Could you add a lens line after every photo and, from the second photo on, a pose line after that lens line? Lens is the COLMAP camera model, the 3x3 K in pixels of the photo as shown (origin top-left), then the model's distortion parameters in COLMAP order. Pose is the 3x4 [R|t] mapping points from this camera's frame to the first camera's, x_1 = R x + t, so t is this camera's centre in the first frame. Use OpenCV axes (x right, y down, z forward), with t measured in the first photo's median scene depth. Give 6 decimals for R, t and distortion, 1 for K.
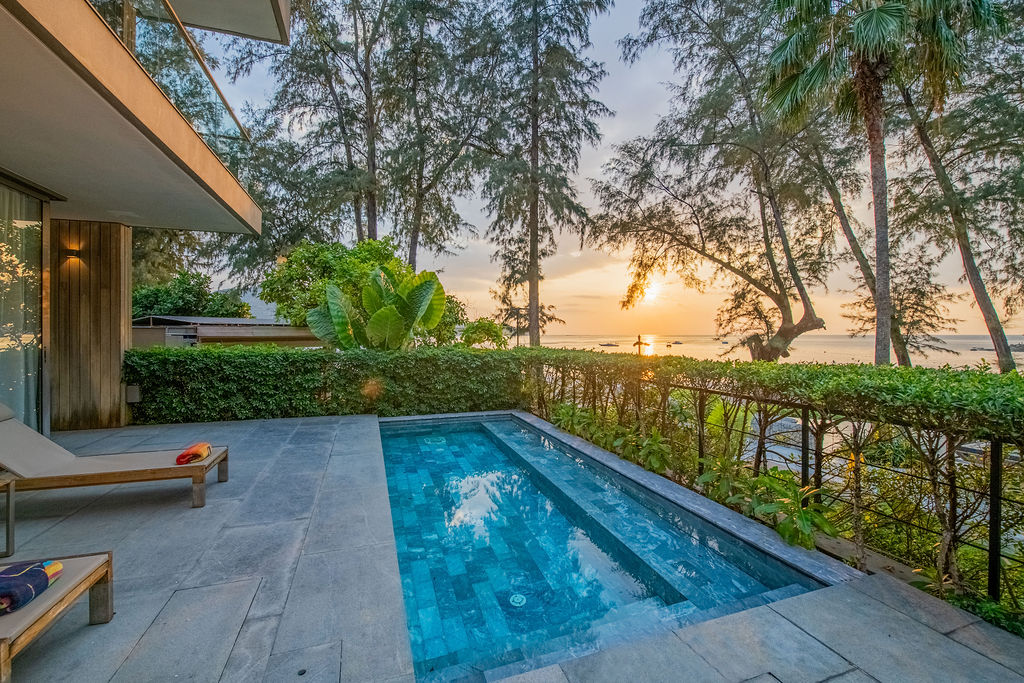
lens RADIAL K [[407.5, 0, 512.0], [0, 407.5, 341.5], [0, 0, 1]] dist [-0.010272, -0.000270]
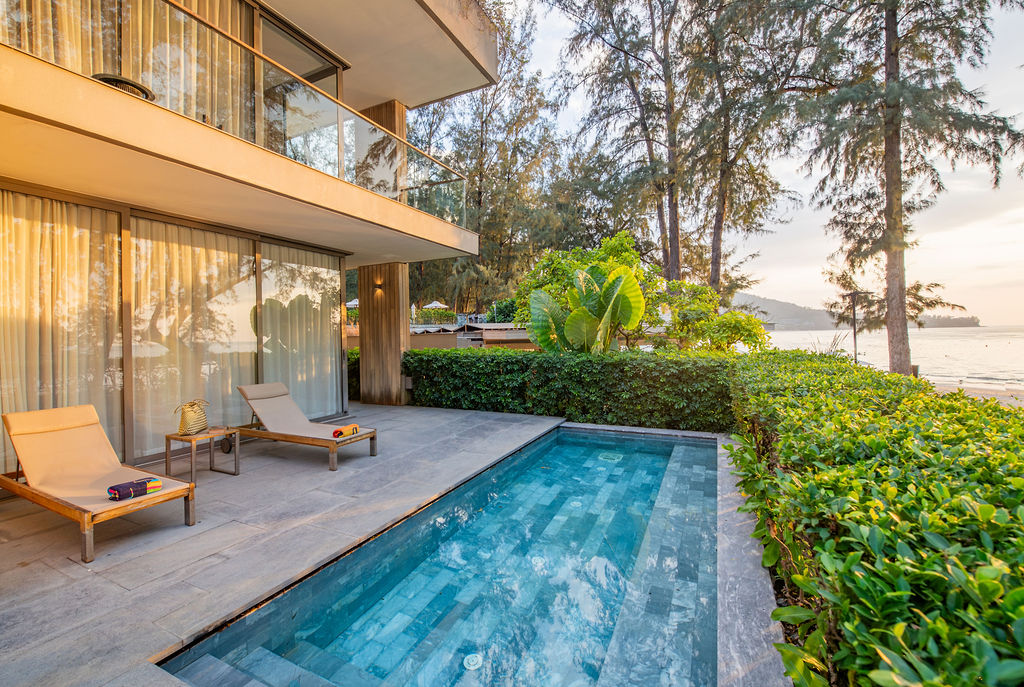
lens RADIAL K [[420.4, 0, 512.0], [0, 420.4, 343.5], [0, 0, 1]] dist [-0.013015, 0.000095]
pose [[0.719054, -0.002447, -0.694950, 0.076736], [0.009397, 0.999937, 0.006202, -0.002754], [0.694890, -0.010990, 0.719032, 0.048105]]
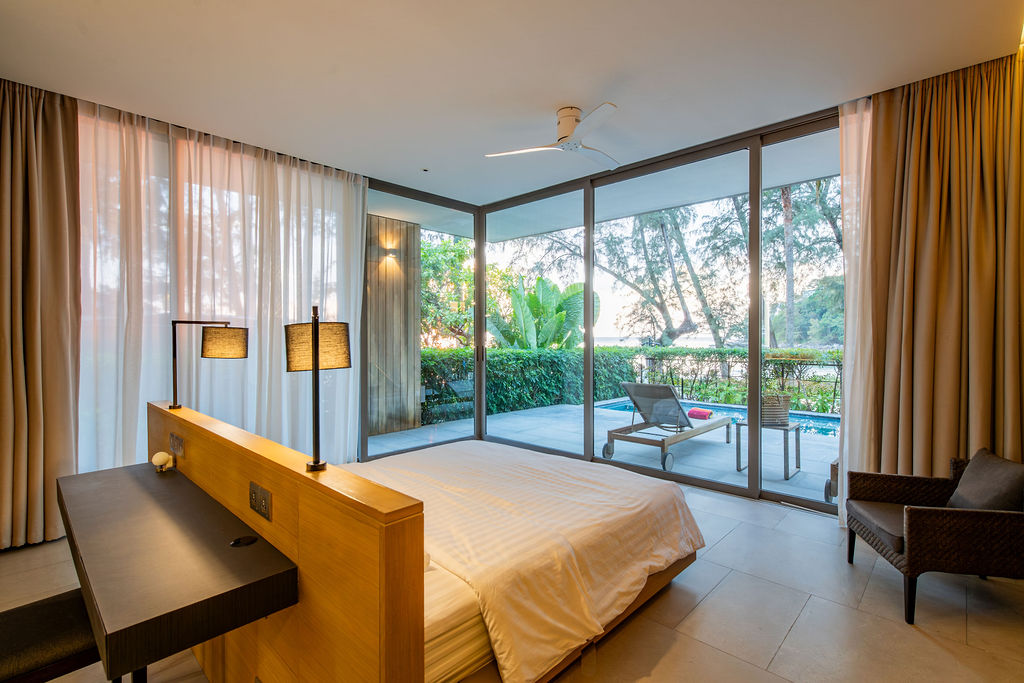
lens RADIAL K [[481.4, 0, 512.0], [0, 481.4, 341.5], [0, 0, 1]] dist [-0.032844, -0.000135]
pose [[0.878921, -0.003272, 0.476957, -0.302950], [0.004972, 0.999985, -0.002302, 0.000489], [-0.476942, 0.004395, 0.878924, -0.034908]]
